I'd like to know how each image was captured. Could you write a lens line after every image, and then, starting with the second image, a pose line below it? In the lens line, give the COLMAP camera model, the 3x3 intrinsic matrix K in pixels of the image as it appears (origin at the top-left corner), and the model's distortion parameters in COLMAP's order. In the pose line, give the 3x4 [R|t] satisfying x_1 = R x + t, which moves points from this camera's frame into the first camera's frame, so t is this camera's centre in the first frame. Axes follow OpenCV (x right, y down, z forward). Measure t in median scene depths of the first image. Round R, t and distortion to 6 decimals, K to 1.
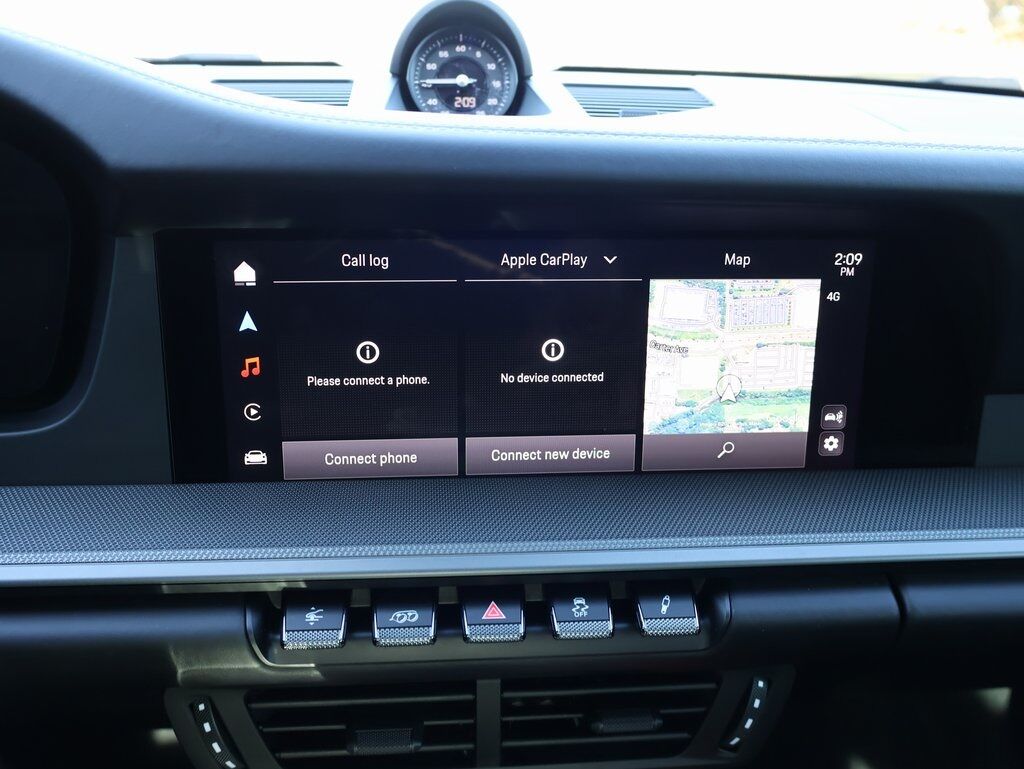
lens RADIAL K [[911.3, 0, 512.0], [0, 911.3, 384.5], [0, 0, 1]] dist [-0.050476, 0.001833]
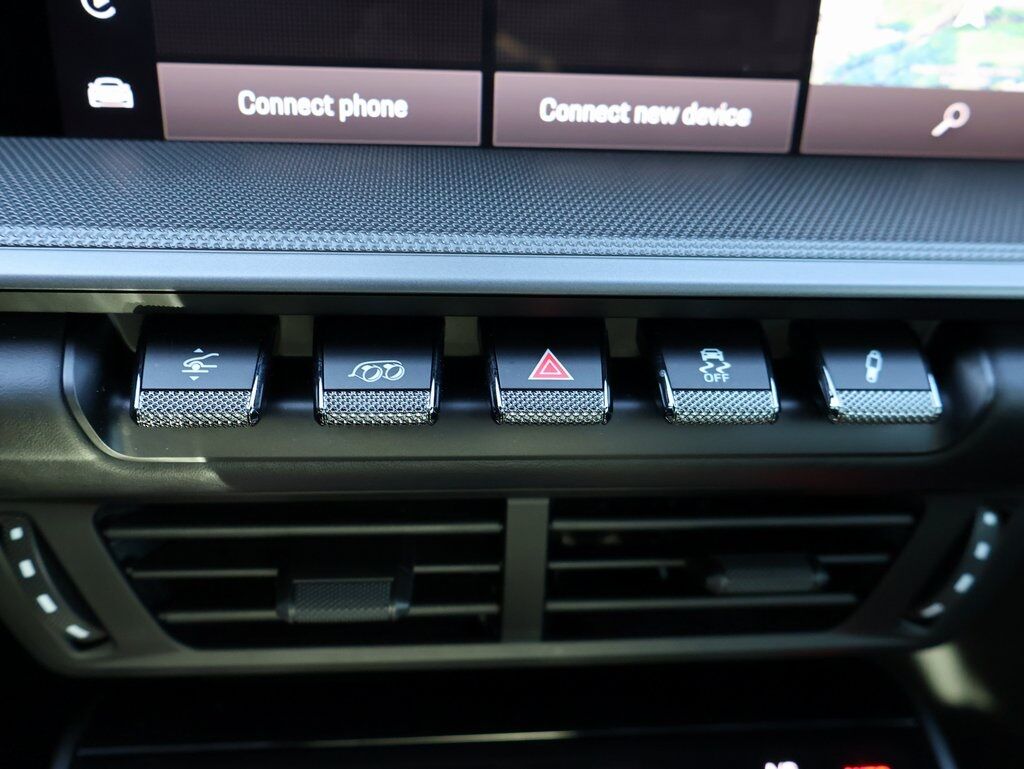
lens RADIAL K [[911.3, 0, 512.0], [0, 911.3, 384.5], [0, 0, 1]] dist [-0.050476, 0.001833]
pose [[0.999623, 0.026165, 0.008274, -0.045214], [-0.027177, 0.985702, 0.166291, 0.170082], [-0.003805, -0.166454, 0.986042, 0.476132]]
